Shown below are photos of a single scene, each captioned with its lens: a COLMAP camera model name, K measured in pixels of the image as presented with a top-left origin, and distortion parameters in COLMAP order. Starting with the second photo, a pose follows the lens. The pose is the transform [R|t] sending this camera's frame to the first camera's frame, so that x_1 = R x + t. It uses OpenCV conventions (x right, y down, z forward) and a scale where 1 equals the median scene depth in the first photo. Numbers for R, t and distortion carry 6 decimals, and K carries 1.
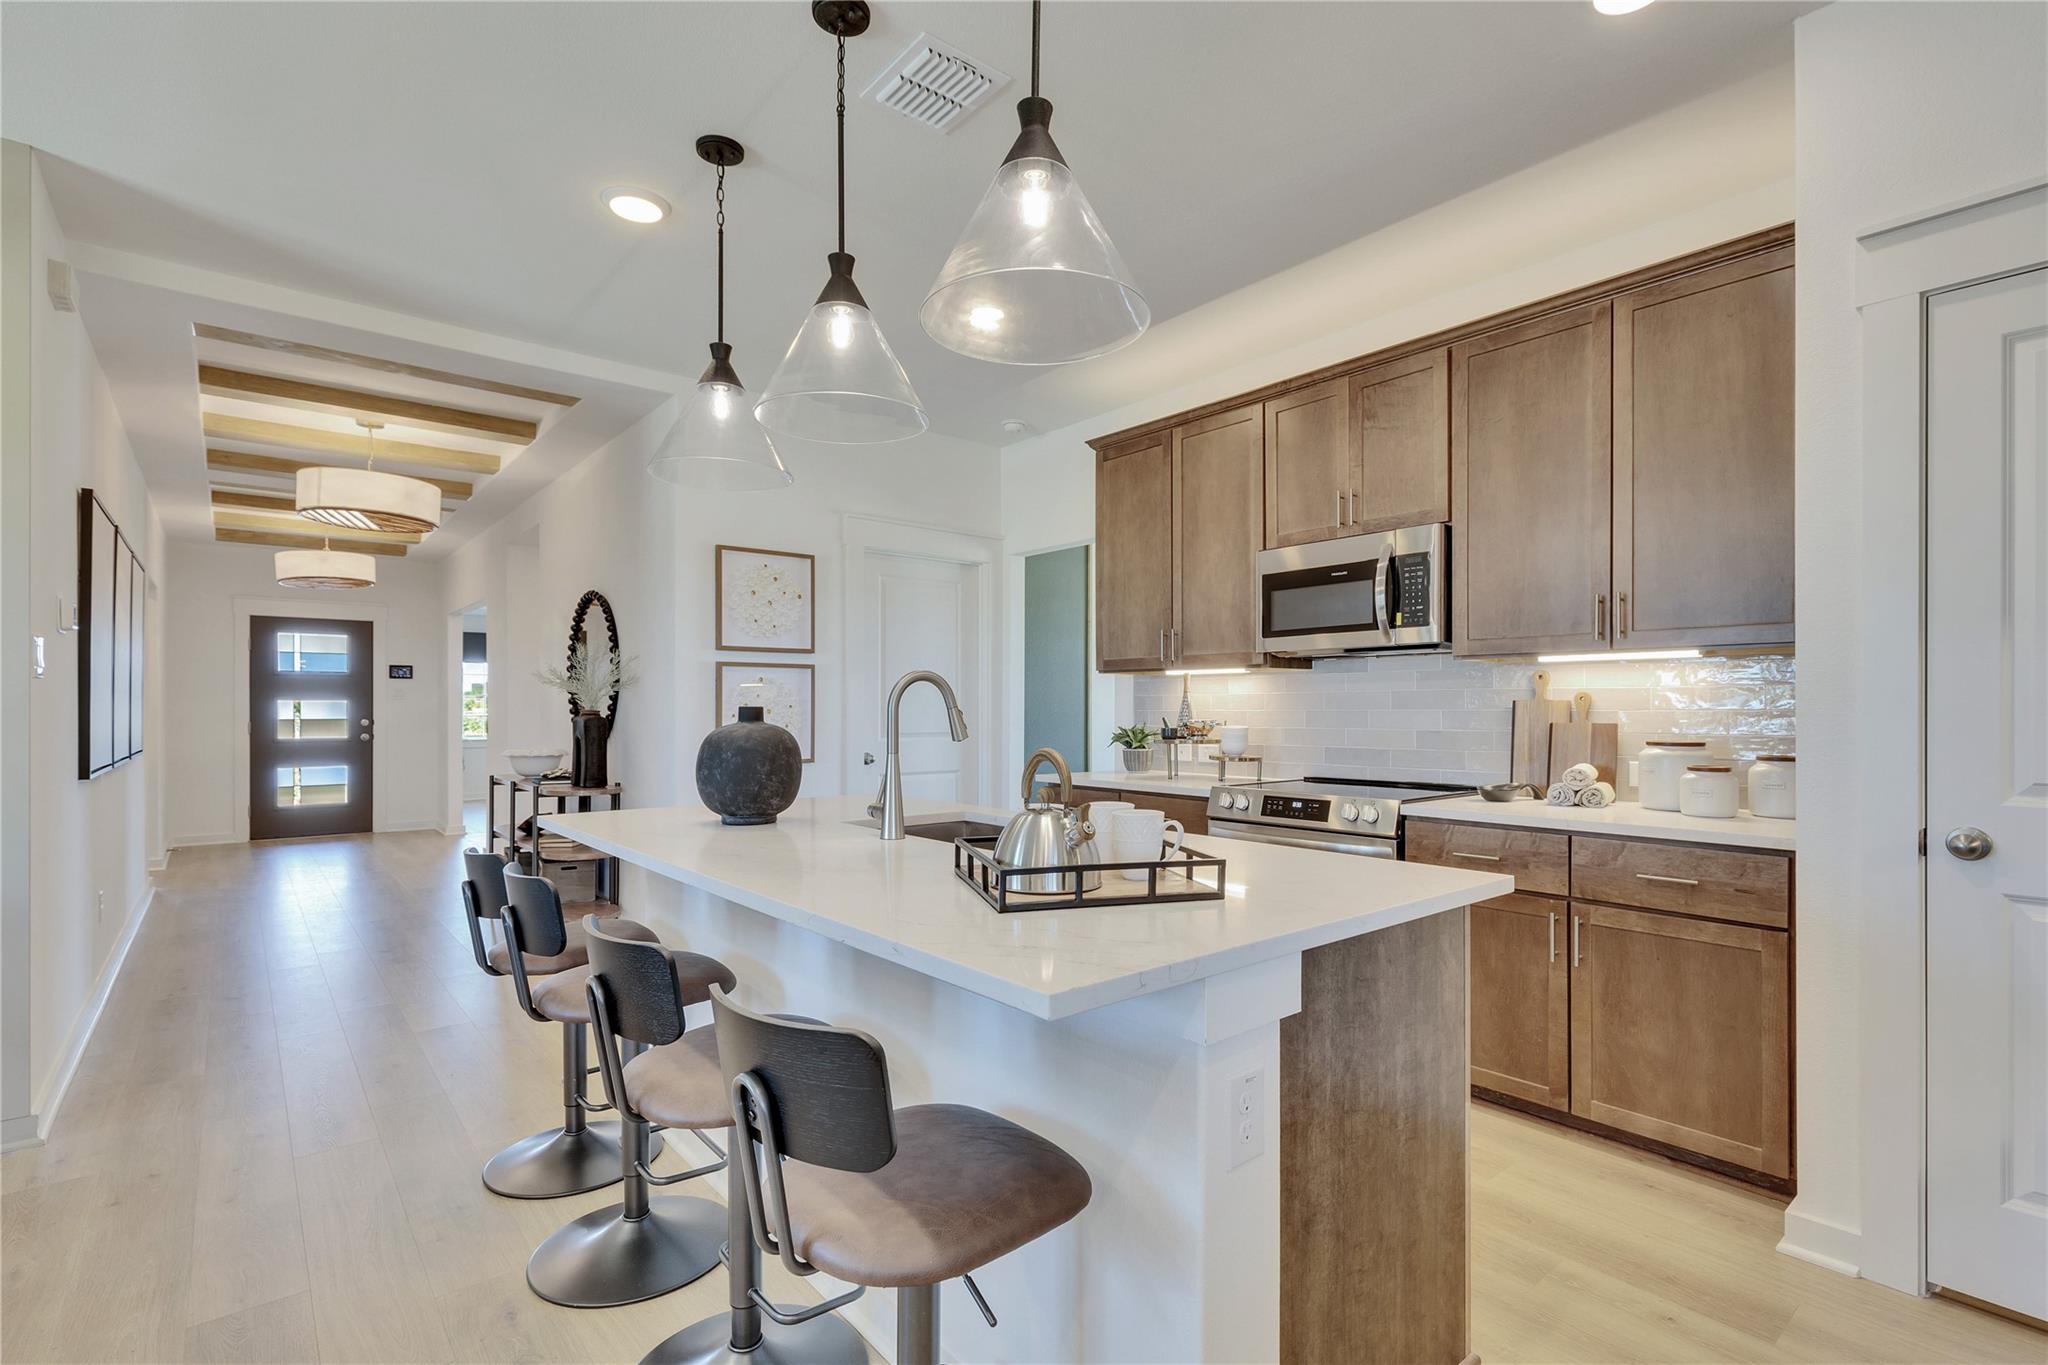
lens RADIAL K [[961.2, 0, 1020.6], [0, 961.2, 710.1], [0, 0, 1]] dist [-0.018865, -0.000183]
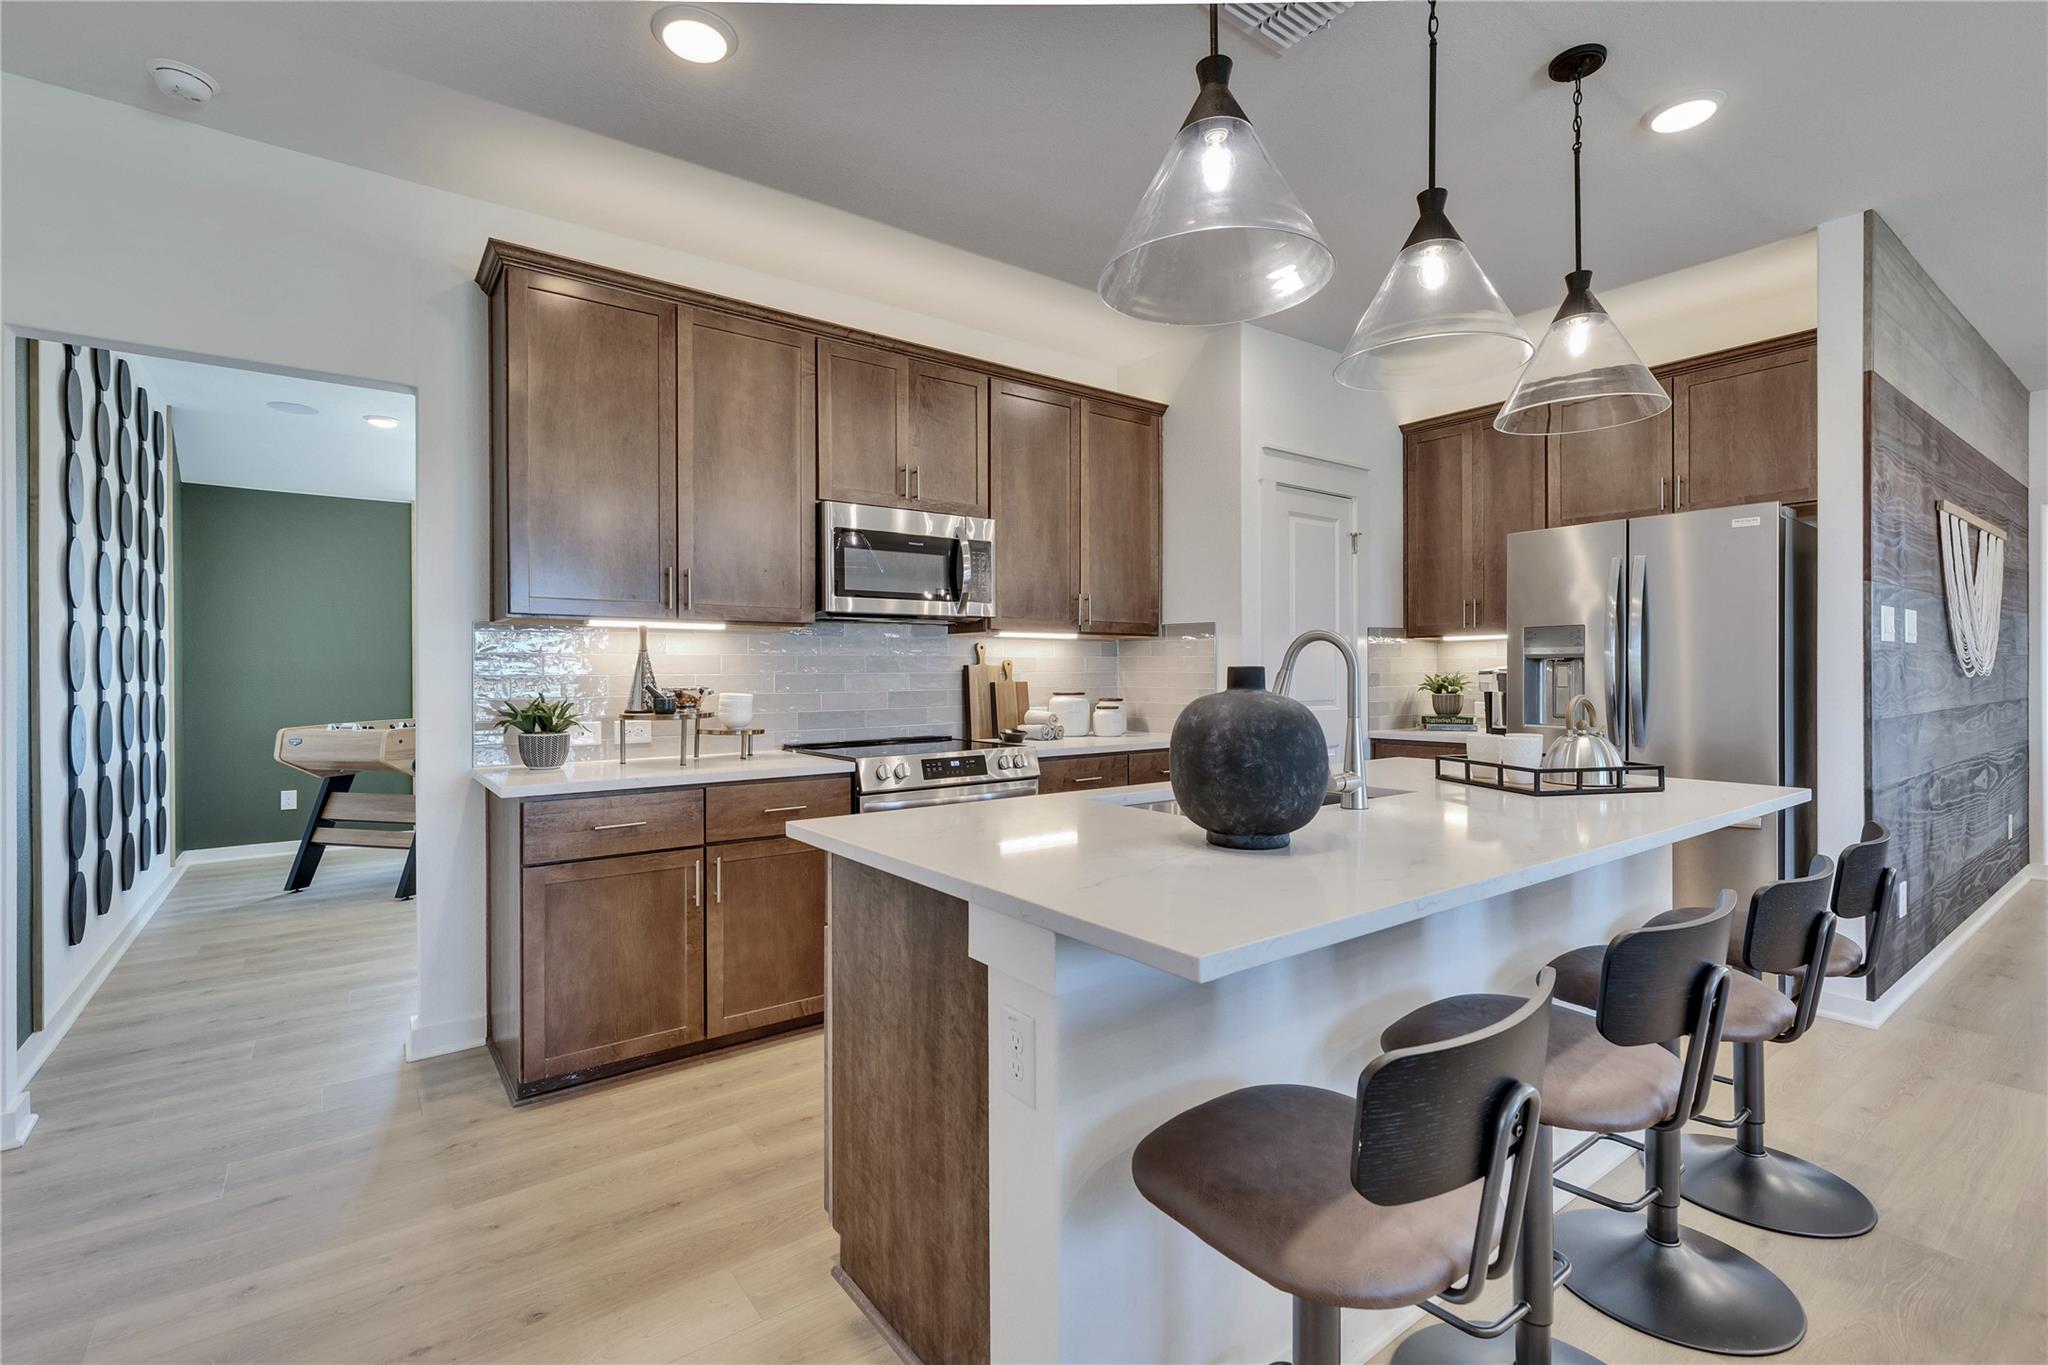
lens RADIAL K [[910.7, 0, 1021.6], [0, 910.7, 674.8], [0, 0, 1]] dist [0.018208, -0.000308]
pose [[0.044680, -0.002728, 0.998998, -0.671607], [0.004367, 0.999987, 0.002535, 0.000185], [-0.998992, 0.004249, 0.044691, 0.844161]]
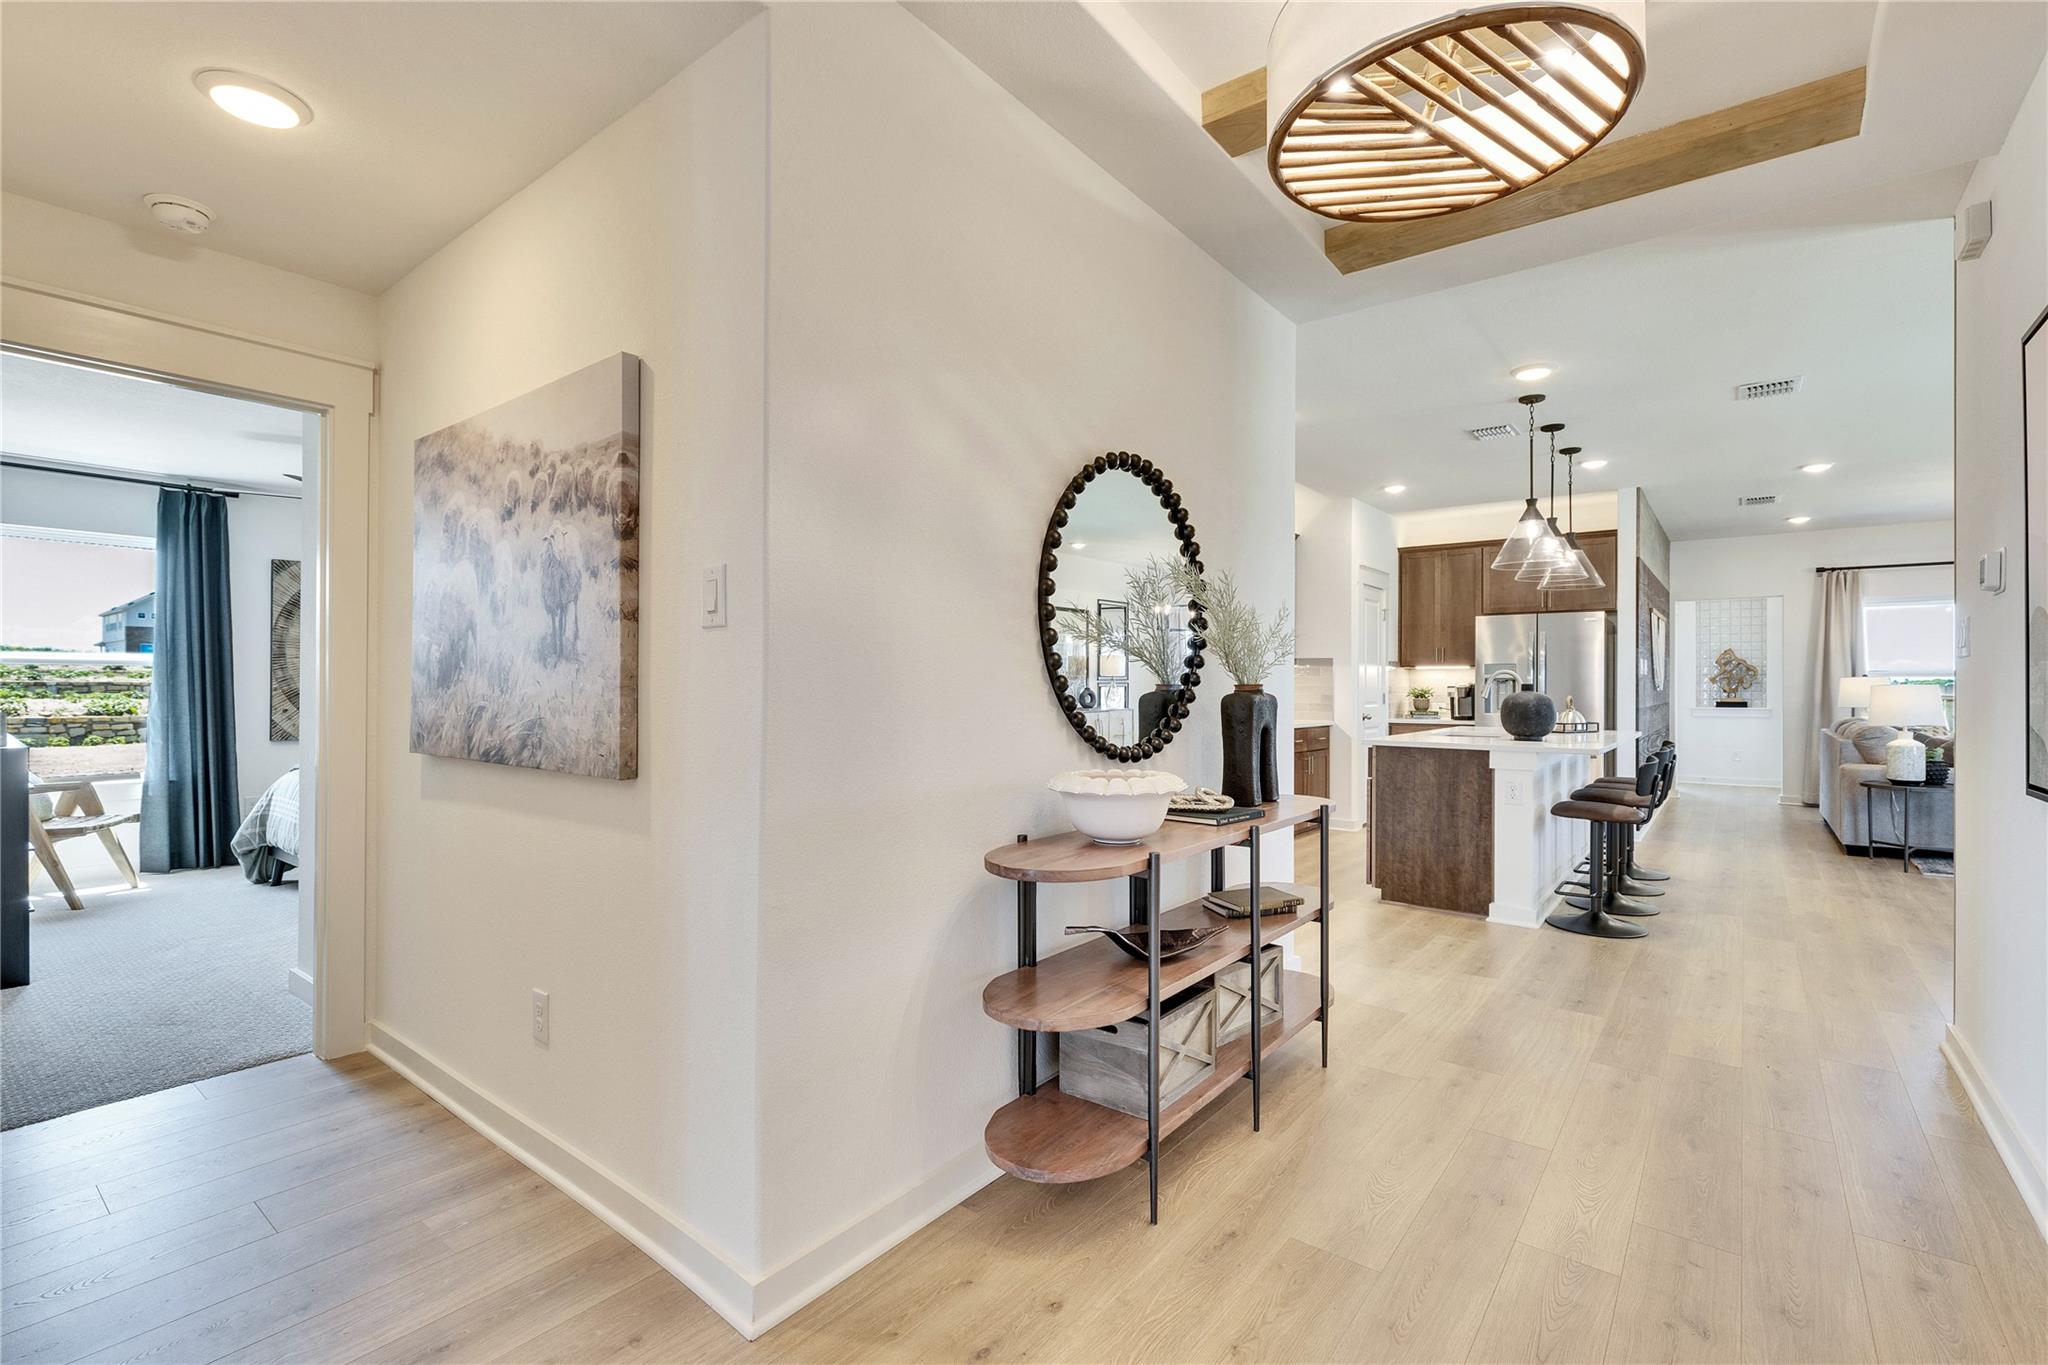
lens RADIAL K [[910.7, 0, 1021.6], [0, 910.7, 674.8], [0, 0, 1]] dist [0.018208, -0.000308]
pose [[-0.206648, 0.012627, 0.978334, -1.408201], [-0.002402, 0.999907, -0.013413, 0.004813], [-0.978412, -0.005122, -0.206598, 1.775449]]
